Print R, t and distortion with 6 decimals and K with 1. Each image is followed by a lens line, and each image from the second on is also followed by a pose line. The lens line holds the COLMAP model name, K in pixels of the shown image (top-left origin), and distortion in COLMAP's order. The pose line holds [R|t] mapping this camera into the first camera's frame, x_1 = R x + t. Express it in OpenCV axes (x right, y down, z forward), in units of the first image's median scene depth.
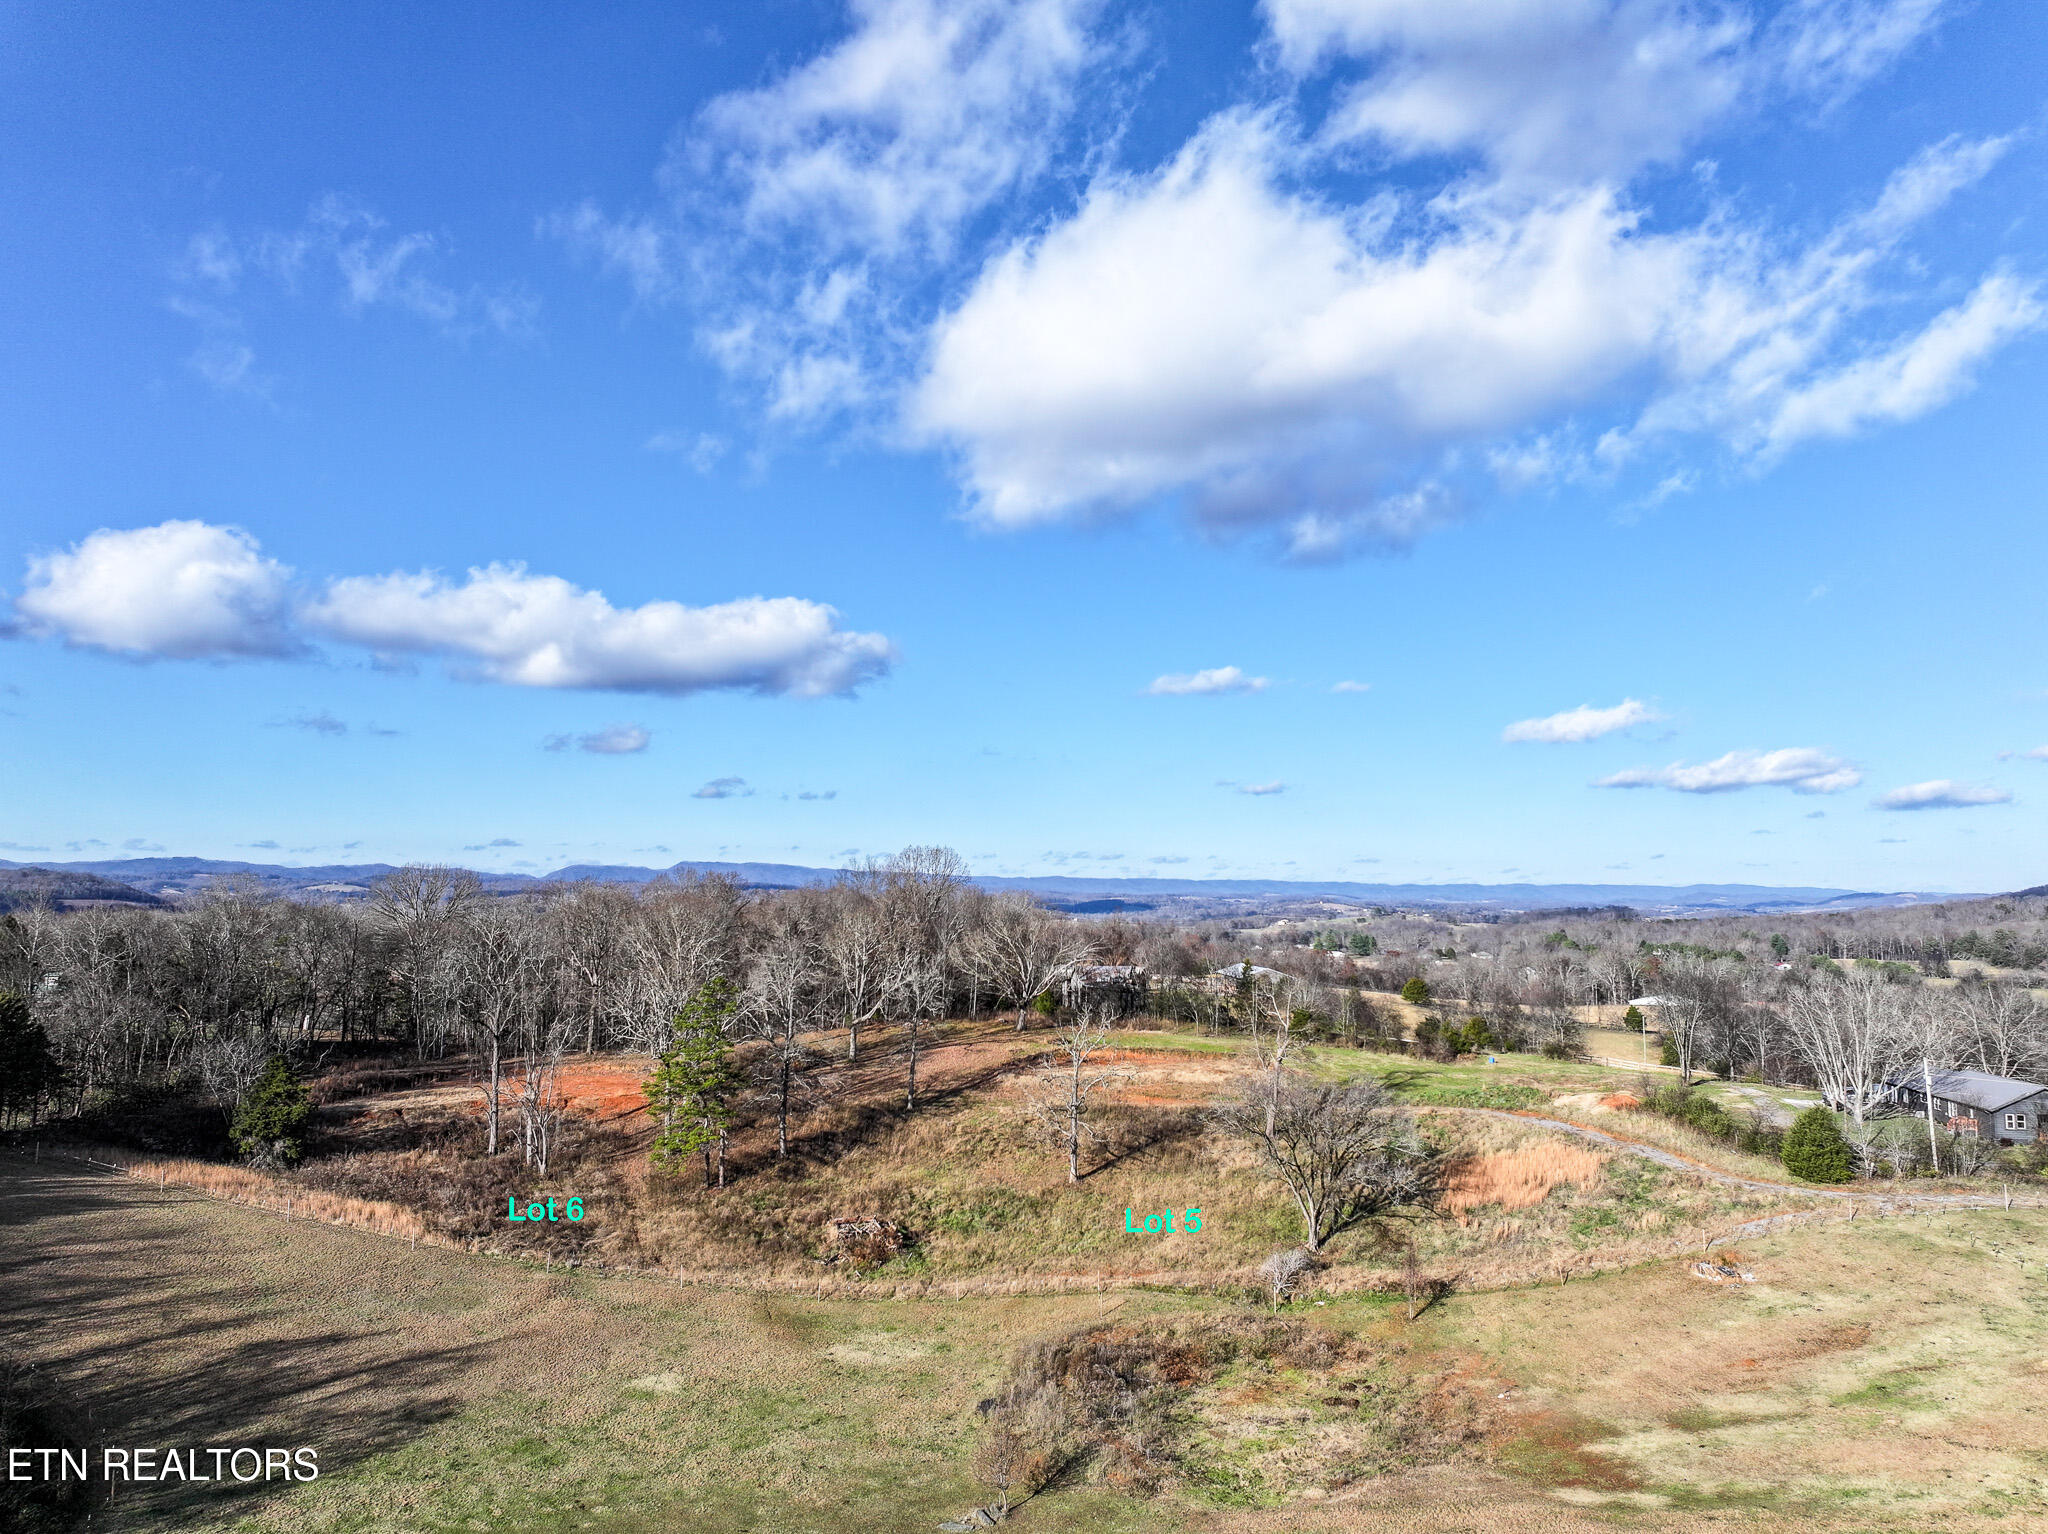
lens RADIAL K [[1401.9, 0, 1030.0], [0, 1401.9, 761.0], [0, 0, 1]] dist [0.002381, 0.003398]
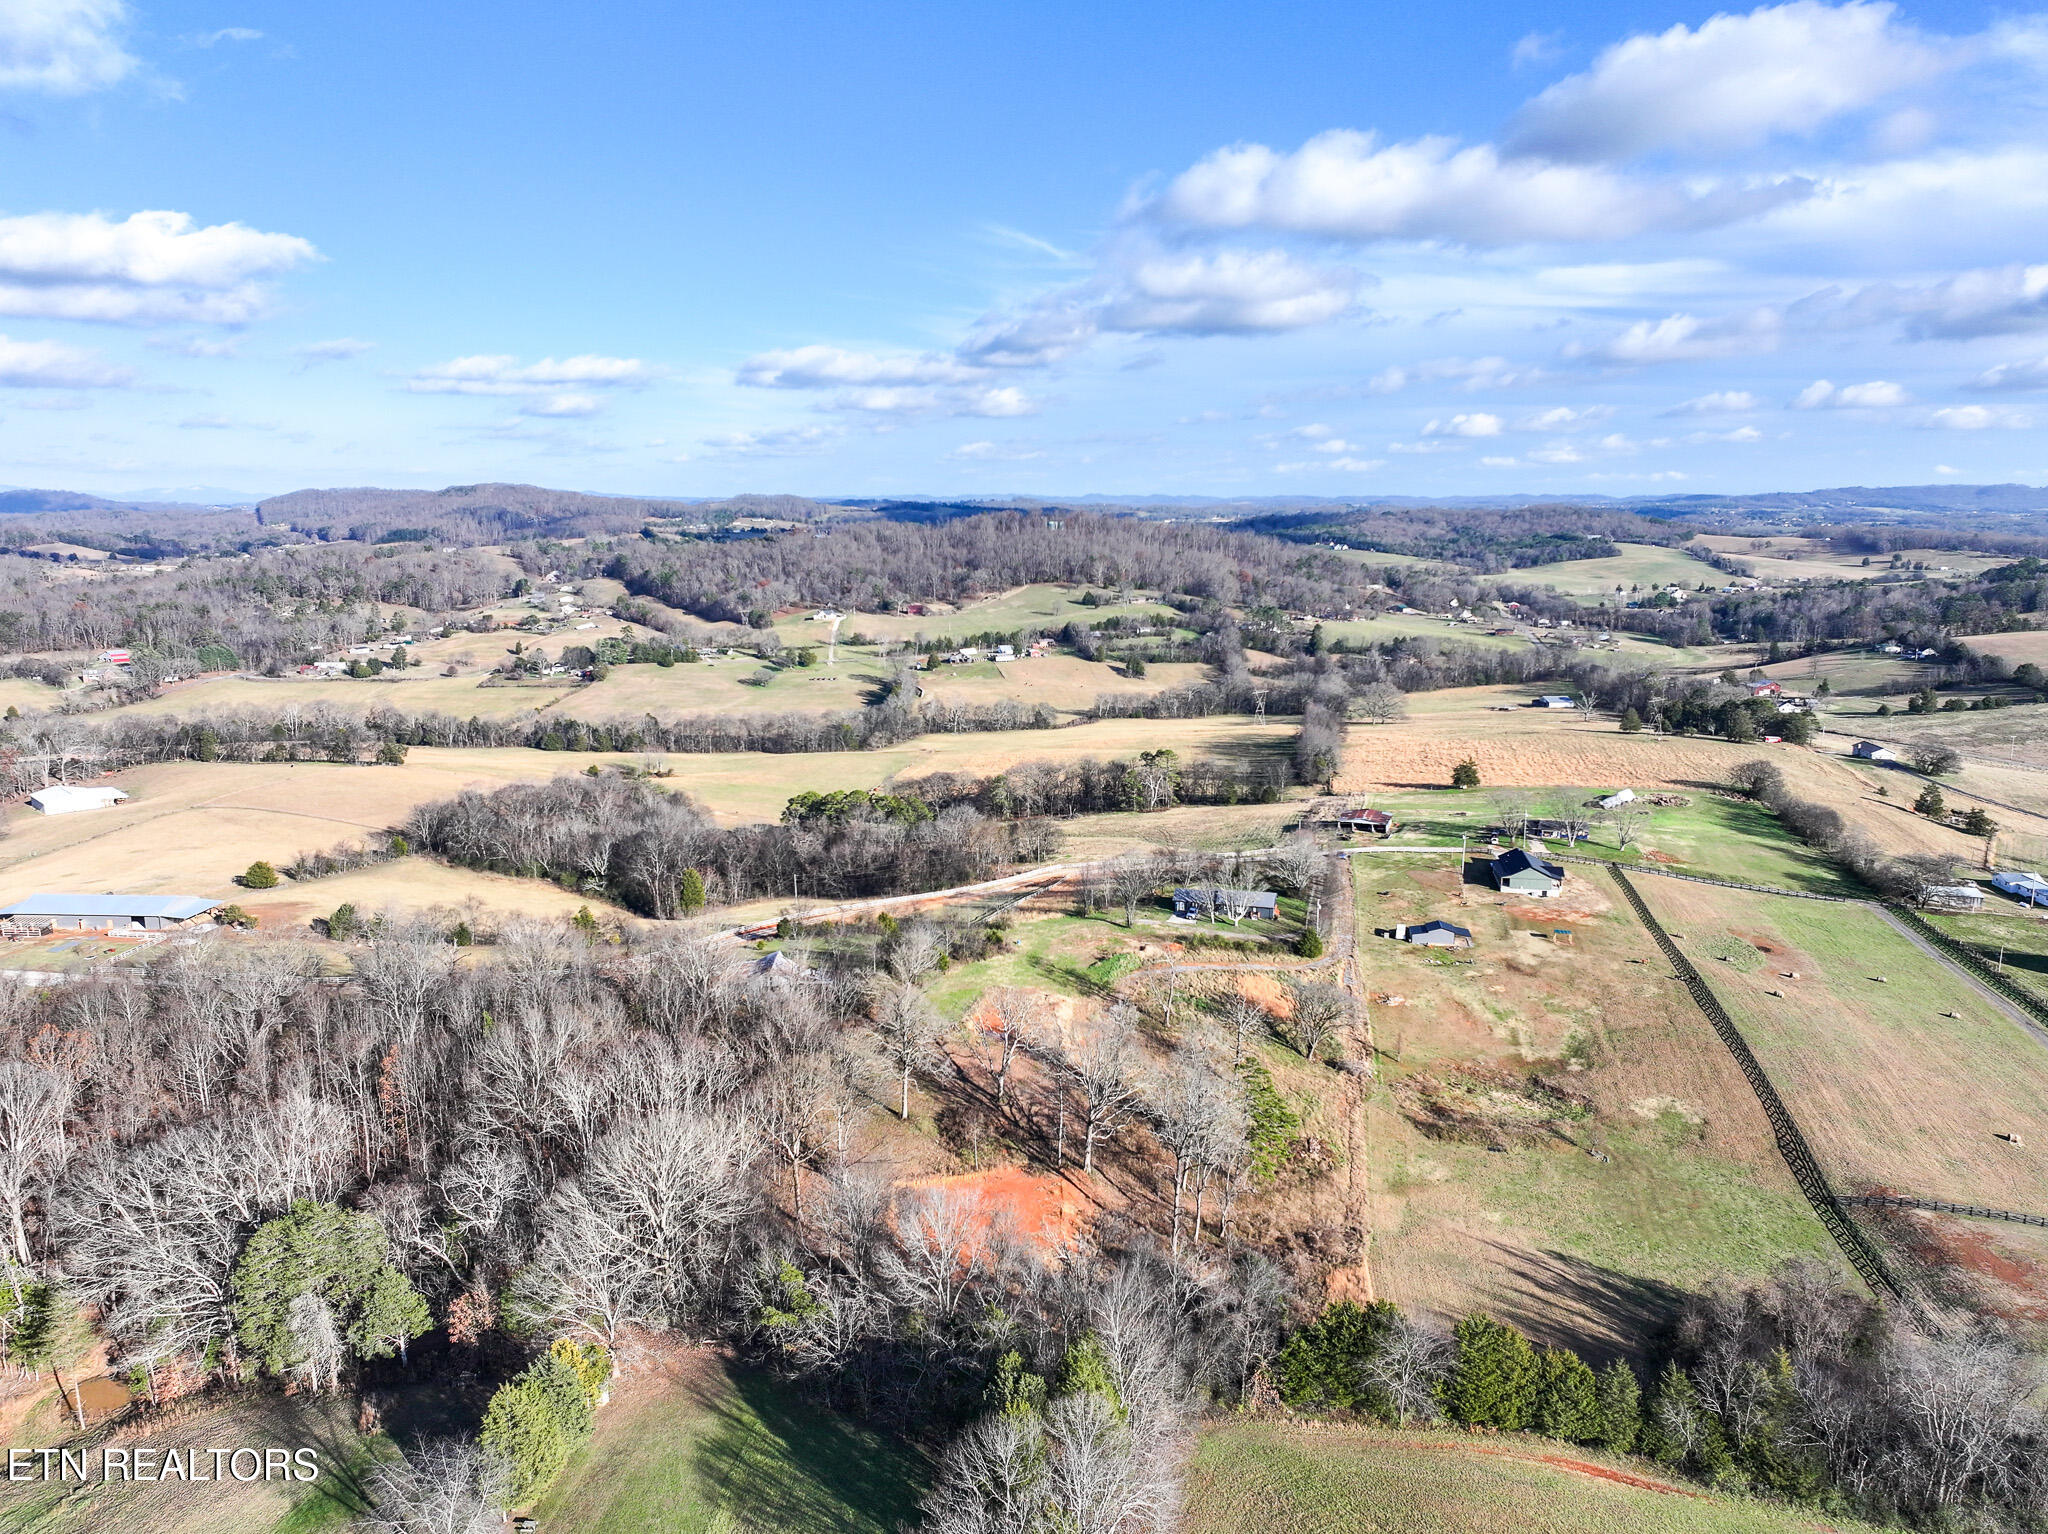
lens RADIAL K [[1410.6, 0, 1034.7], [0, 1410.6, 713.7], [0, 0, 1]] dist [0.006077, 0.003129]
pose [[0.132671, -0.147996, 0.980049, -2.023053], [-0.094880, 0.982352, 0.161188, -0.516532], [-0.986608, -0.114372, 0.116288, 1.294338]]
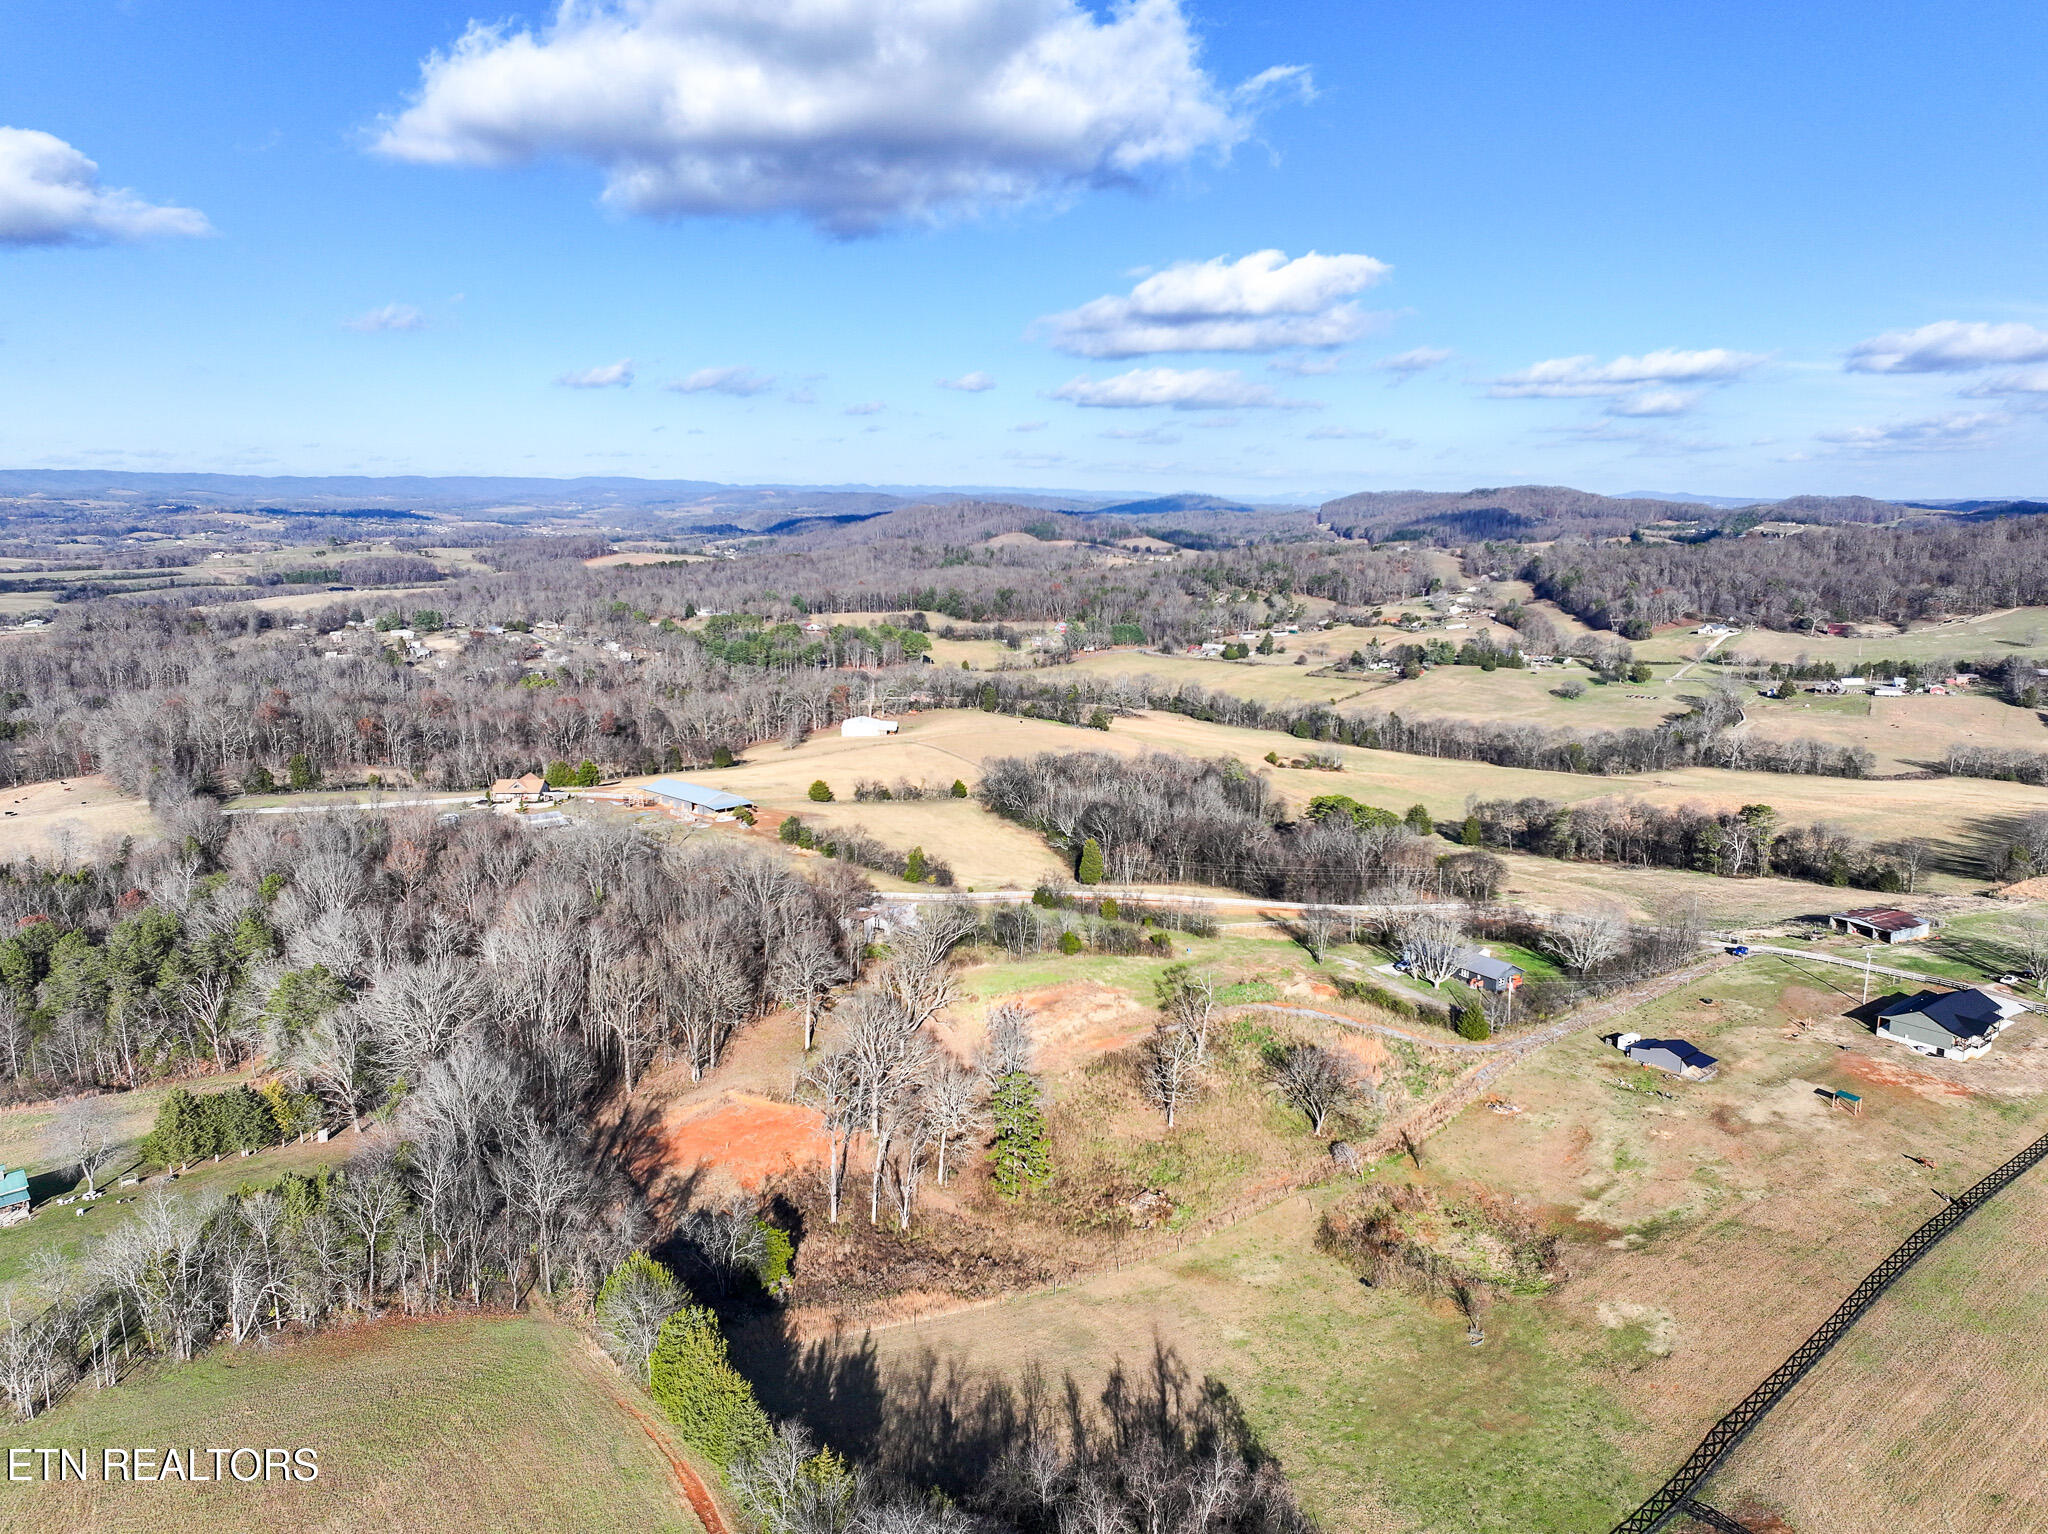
lens RADIAL K [[1401.9, 0, 1030.0], [0, 1401.9, 761.0], [0, 0, 1]] dist [0.002381, 0.003398]
pose [[0.746391, -0.119729, 0.654648, -1.345617], [-0.065252, 0.965778, 0.251029, -0.626439], [-0.662300, -0.230083, 0.713036, 0.018067]]
